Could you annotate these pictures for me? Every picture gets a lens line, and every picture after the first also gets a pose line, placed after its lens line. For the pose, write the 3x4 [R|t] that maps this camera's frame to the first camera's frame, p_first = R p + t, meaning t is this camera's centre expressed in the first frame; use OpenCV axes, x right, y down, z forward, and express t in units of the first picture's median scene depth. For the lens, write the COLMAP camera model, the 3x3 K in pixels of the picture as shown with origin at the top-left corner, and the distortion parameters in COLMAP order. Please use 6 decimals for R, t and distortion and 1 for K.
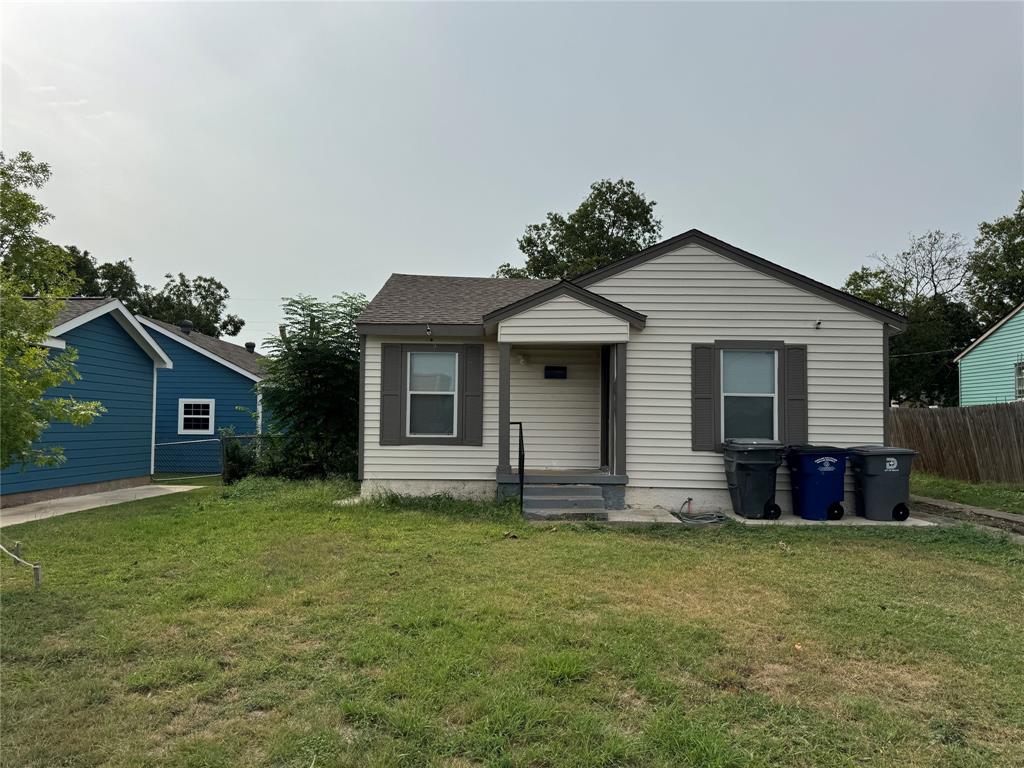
lens RADIAL K [[718.0, 0, 510.8], [0, 718.0, 385.8], [0, 0, 1]] dist [0.157872, -0.295674]
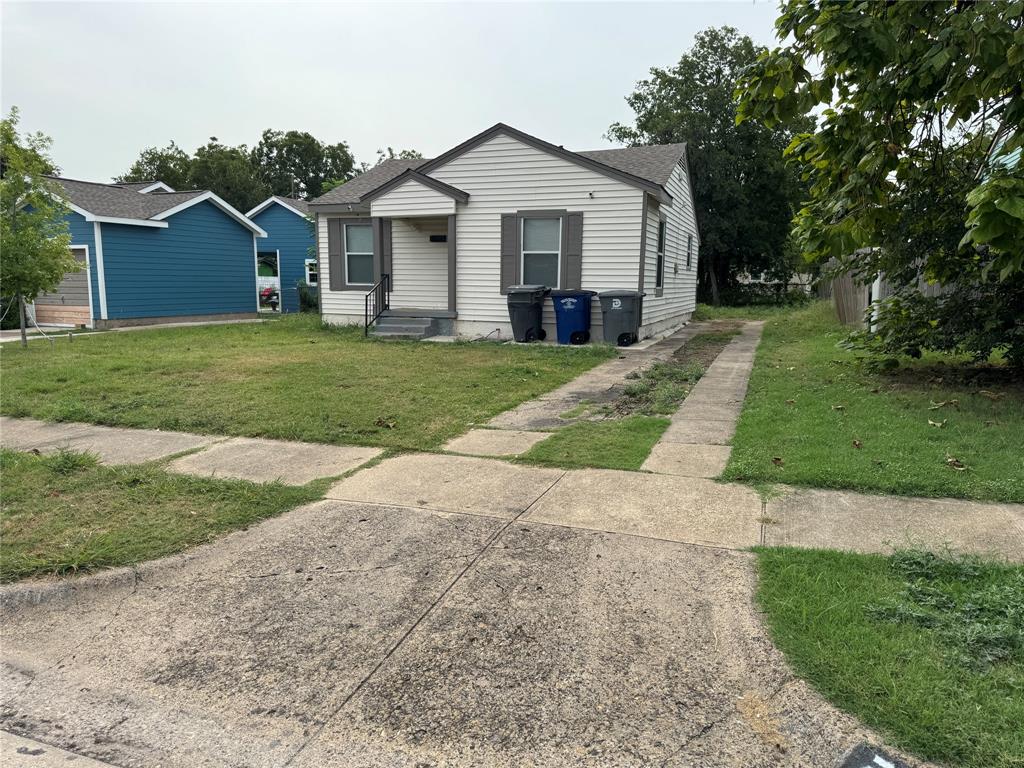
lens RADIAL K [[725.0, 0, 509.0], [0, 725.0, 394.4], [0, 0, 1]] dist [0.065620, -0.079996]
pose [[0.933207, 0.053958, -0.355265, 0.756539], [0.019302, 0.979707, 0.199502, 0.000774], [0.358820, -0.193034, 0.913228, -0.285039]]
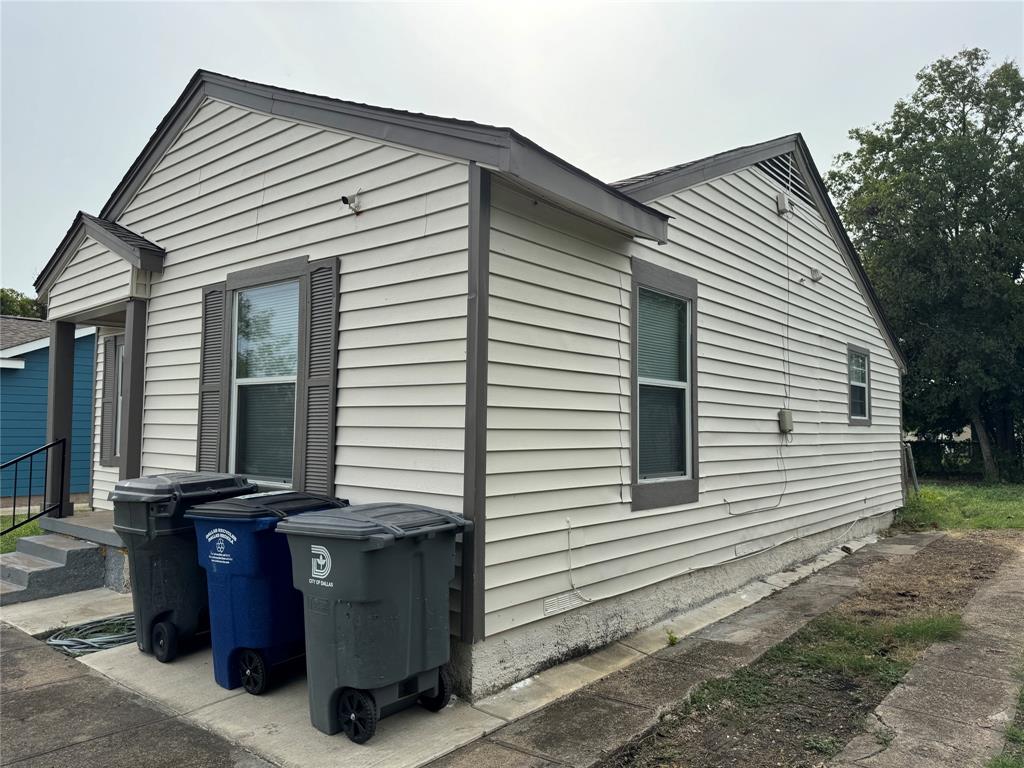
lens RADIAL K [[725.0, 0, 509.0], [0, 725.0, 394.4], [0, 0, 1]] dist [0.065620, -0.079996]
pose [[0.757681, -0.035014, -0.651685, 0.751458], [0.034459, 0.999313, -0.013628, 0.032970], [0.651715, -0.012130, 0.758367, 0.742875]]
